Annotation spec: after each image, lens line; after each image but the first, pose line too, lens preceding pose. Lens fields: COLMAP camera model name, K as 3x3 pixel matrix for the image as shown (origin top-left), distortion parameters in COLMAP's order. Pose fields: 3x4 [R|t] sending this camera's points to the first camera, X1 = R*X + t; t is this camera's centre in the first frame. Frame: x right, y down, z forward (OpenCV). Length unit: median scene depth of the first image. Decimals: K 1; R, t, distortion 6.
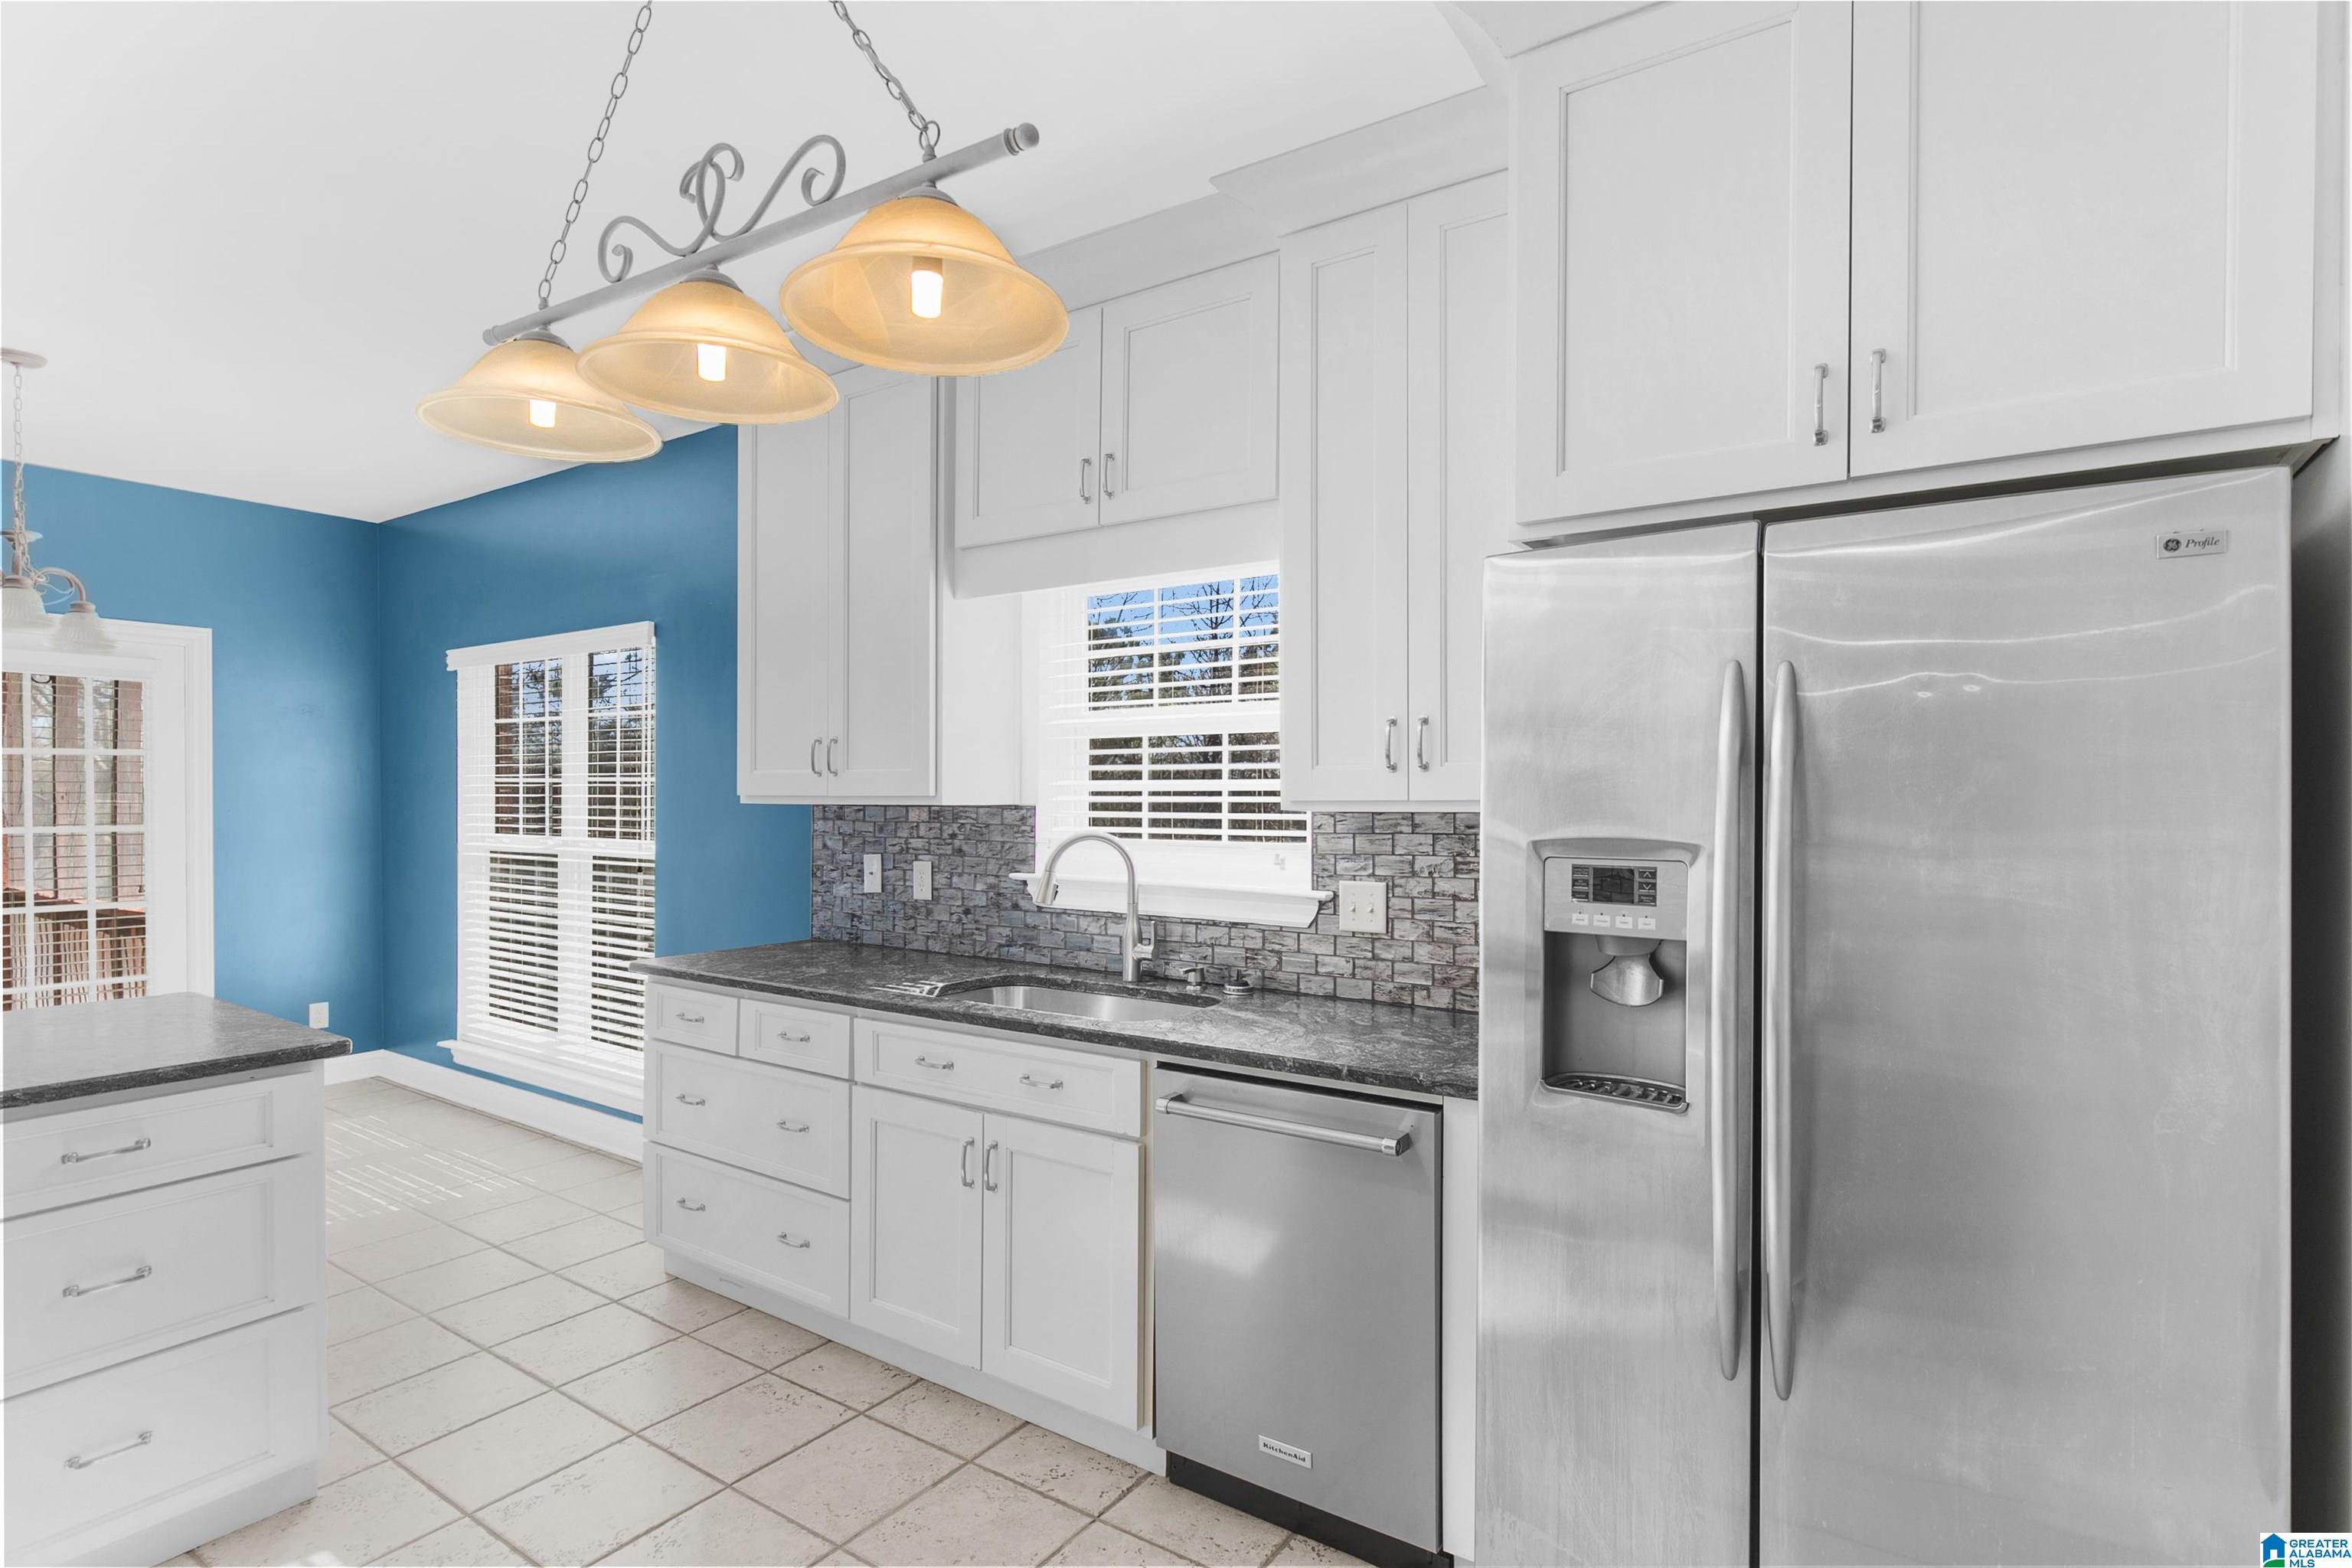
lens RADIAL K [[1182.3, 0, 1163.3], [0, 1182.3, 797.7], [0, 0, 1]] dist [0.004647, 0.000261]
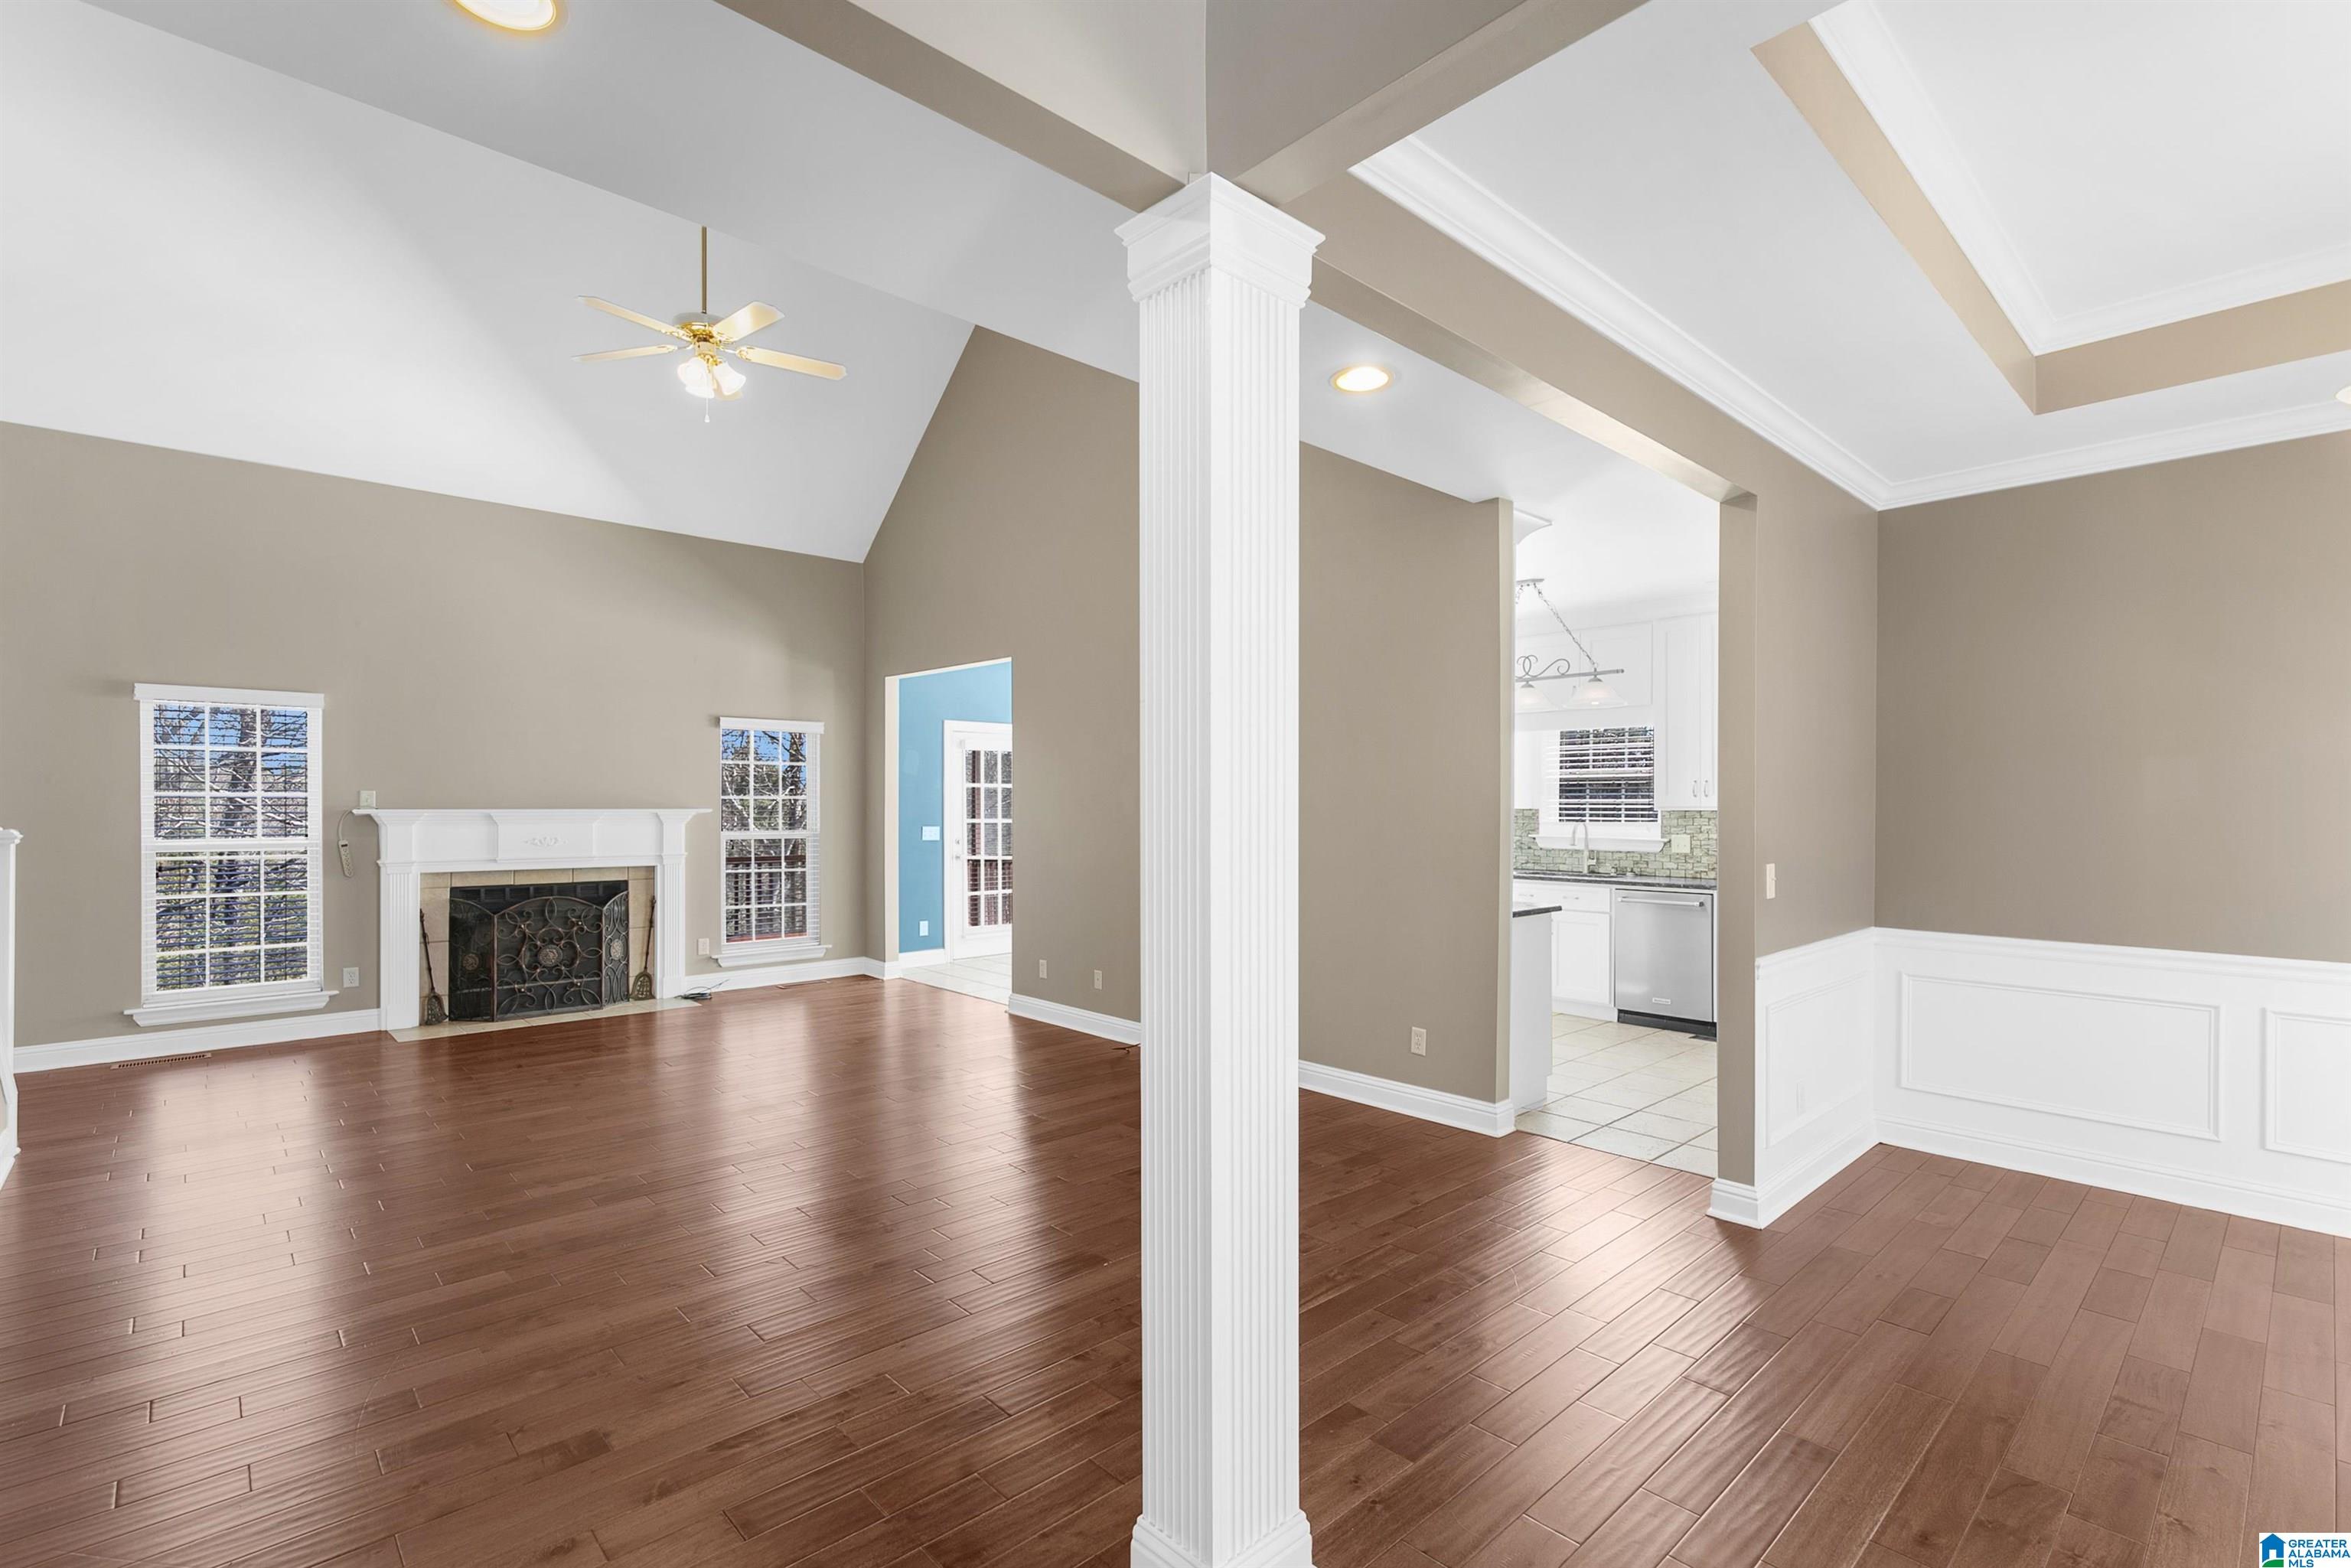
lens RADIAL K [[1084.1, 0, 1177.7], [0, 1084.1, 797.9], [0, 0, 1]] dist [0.011281, -0.000858]
pose [[0.976725, -0.006282, -0.214405, -0.455466], [0.005042, 0.999967, -0.006331, -0.007796], [0.214438, 0.005102, 0.976724, -1.820424]]
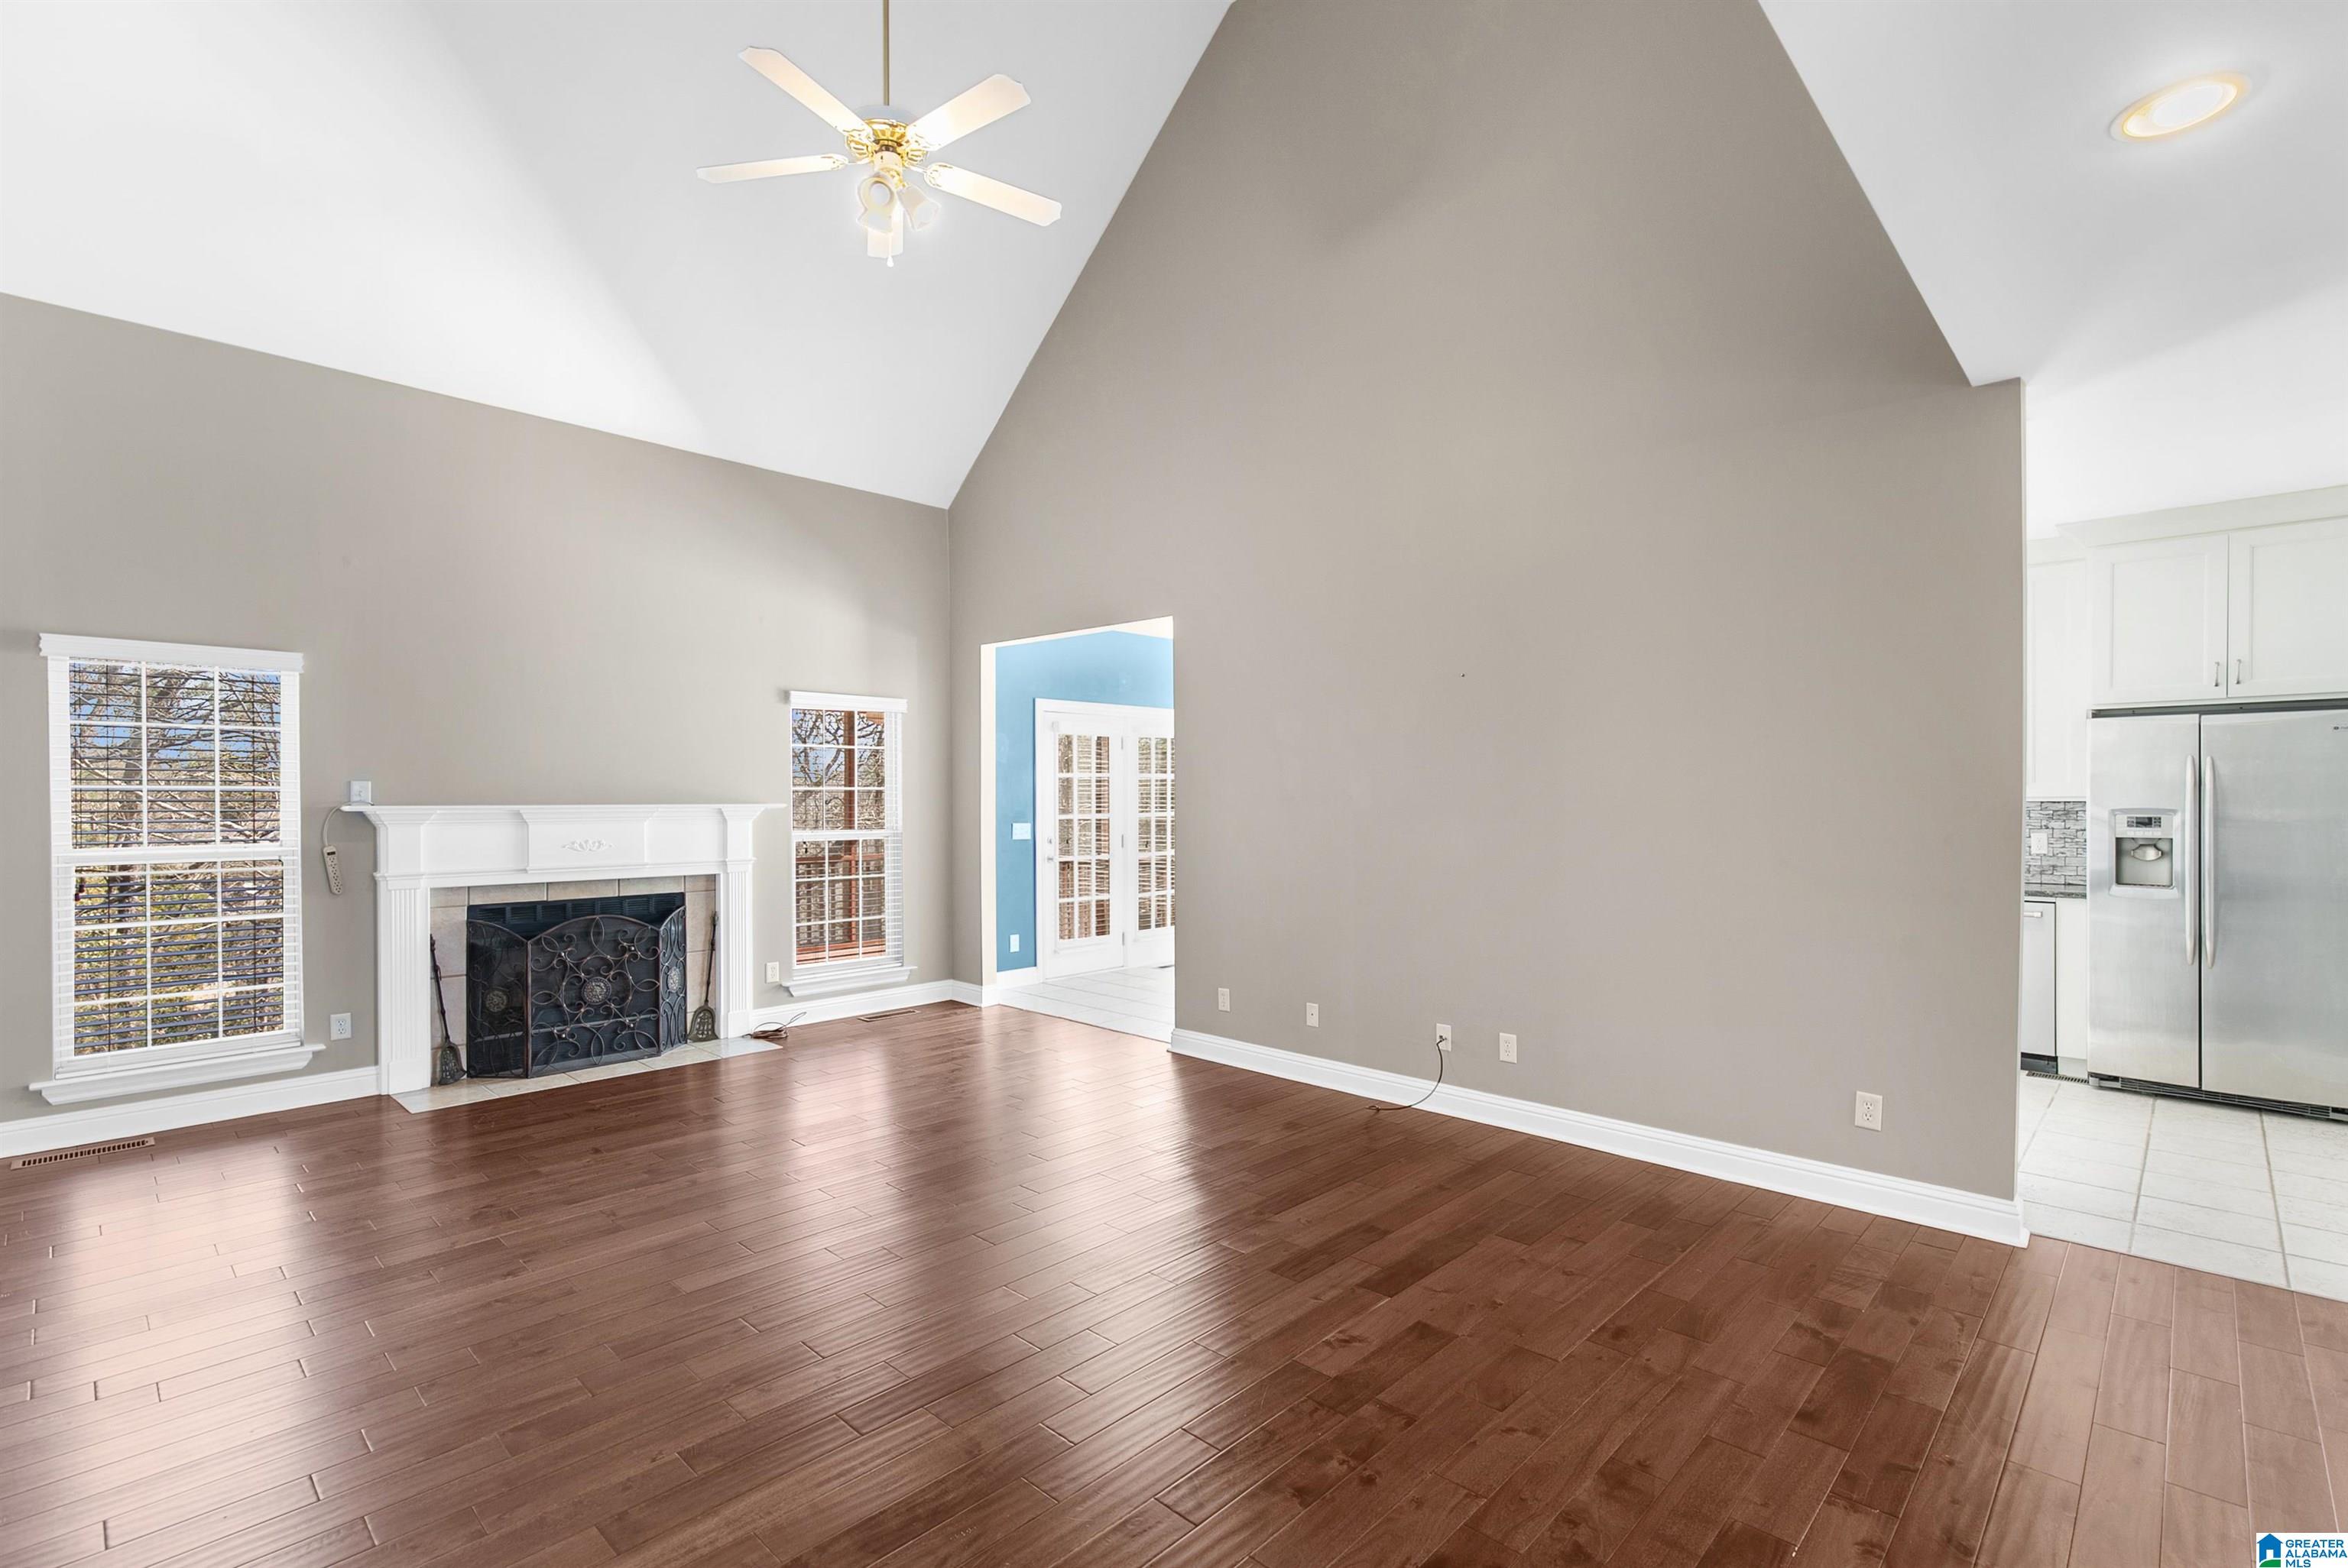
lens RADIAL K [[1082.6, 0, 1181.9], [0, 1082.6, 795.9], [0, 0, 1]] dist [0.011281, -0.000858]
pose [[0.987874, -0.007916, -0.155058, -1.075922], [0.007919, 0.999968, -0.000601, -0.010892], [0.155058, -0.000634, 0.987905, -1.446033]]
